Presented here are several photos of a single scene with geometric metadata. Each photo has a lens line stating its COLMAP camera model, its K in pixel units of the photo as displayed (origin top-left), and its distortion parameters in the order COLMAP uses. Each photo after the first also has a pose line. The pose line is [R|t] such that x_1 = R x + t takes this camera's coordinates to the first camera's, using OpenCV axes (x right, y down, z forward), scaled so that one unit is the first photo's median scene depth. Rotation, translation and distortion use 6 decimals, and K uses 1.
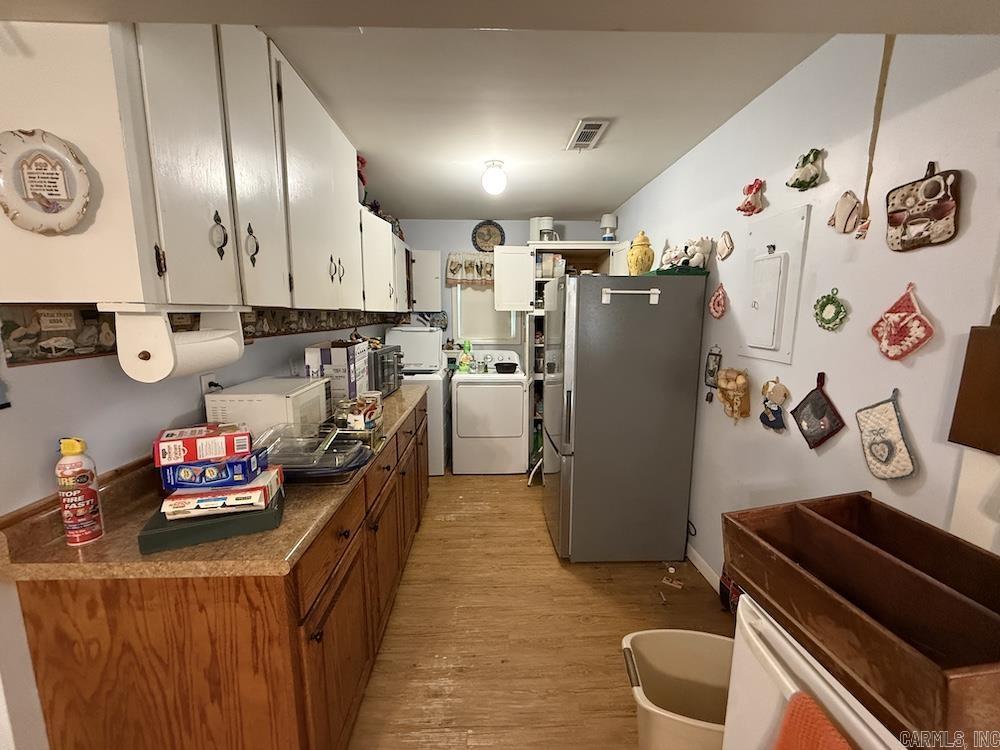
lens RADIAL K [[396.0, 0, 497.9], [0, 396.0, 375.2], [0, 0, 1]] dist [0.002977, -0.000683]
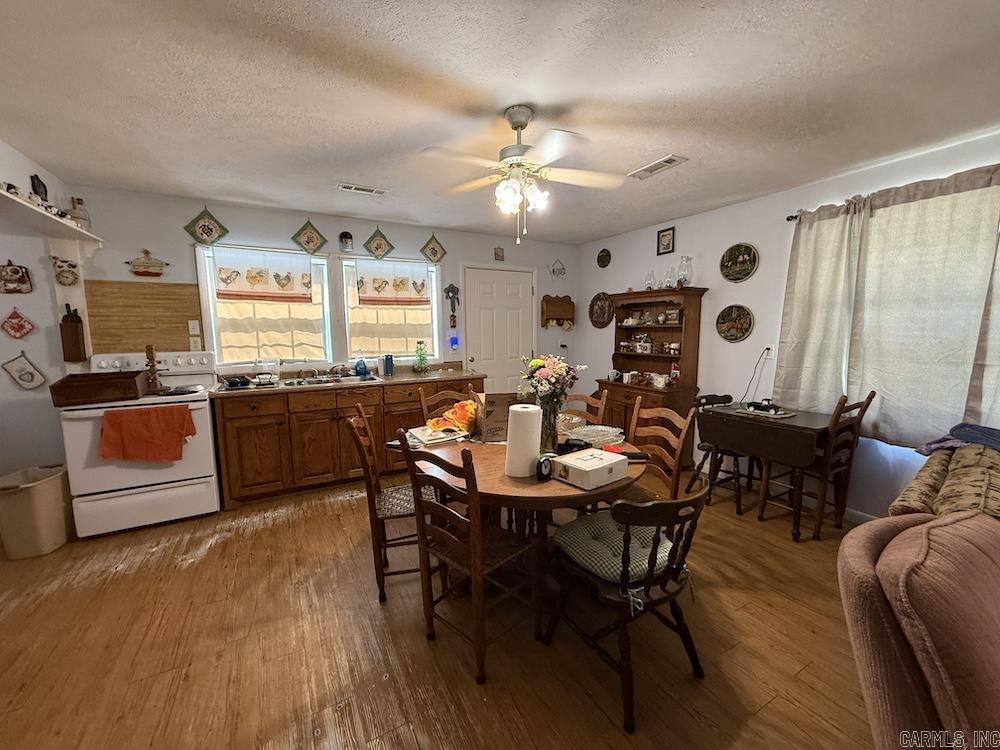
lens RADIAL K [[396.0, 0, 495.7], [0, 396.0, 375.3], [0, 0, 1]] dist [0.002977, -0.000683]
pose [[-0.463022, -0.103687, 0.880261, -2.263698], [0.142993, 0.971386, 0.189636, 0.122088], [-0.874736, 0.213677, -0.434946, -0.389880]]
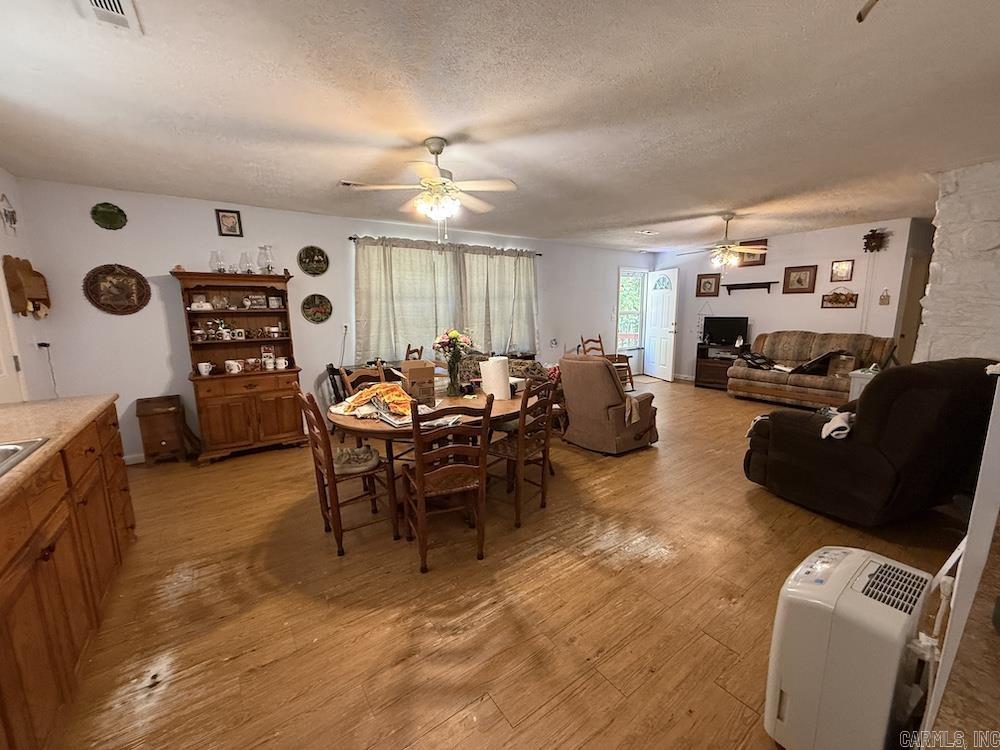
lens RADIAL K [[396.0, 0, 495.4], [0, 396.0, 373.7], [0, 0, 1]] dist [0.002977, -0.000683]
pose [[-0.834033, 0.097660, -0.543002, 0.016485], [-0.074564, 0.955226, 0.286329, -0.037562], [0.546652, 0.279296, -0.789408, 0.667828]]
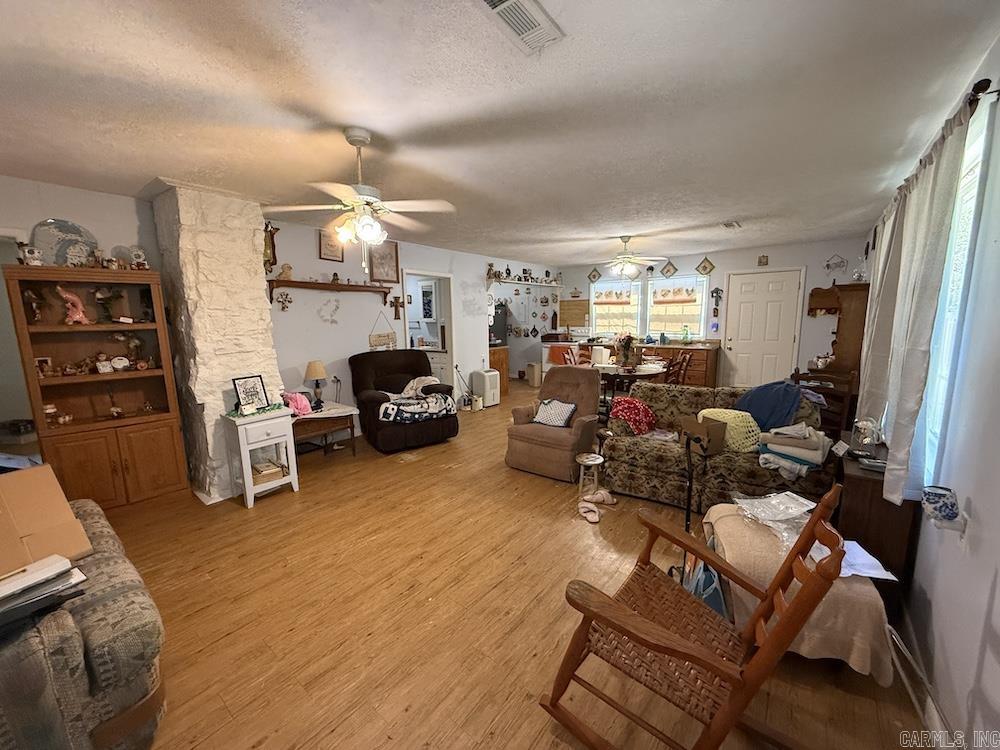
lens RADIAL K [[396.0, 0, 496.1], [0, 396.0, 374.2], [0, 0, 1]] dist [0.002977, -0.000683]
pose [[0.646034, -0.120121, 0.753798, -4.797390], [0.132129, 0.990231, 0.044558, 0.449233], [-0.751786, 0.070812, 0.655594, -2.819640]]
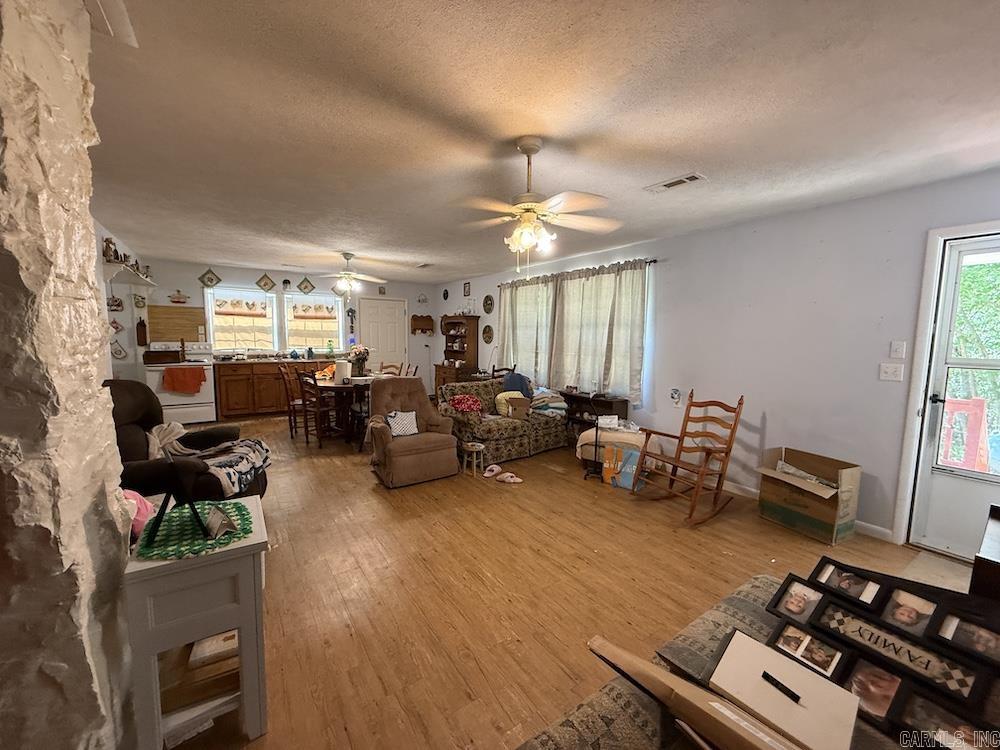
lens RADIAL K [[396.0, 0, 495.0], [0, 396.0, 374.6], [0, 0, 1]] dist [0.002977, -0.000683]
pose [[-0.536842, -0.095249, 0.838289, -5.200994], [0.113607, 0.976396, 0.183696, 0.081027], [-0.835999, 0.193851, -0.513349, -0.274654]]
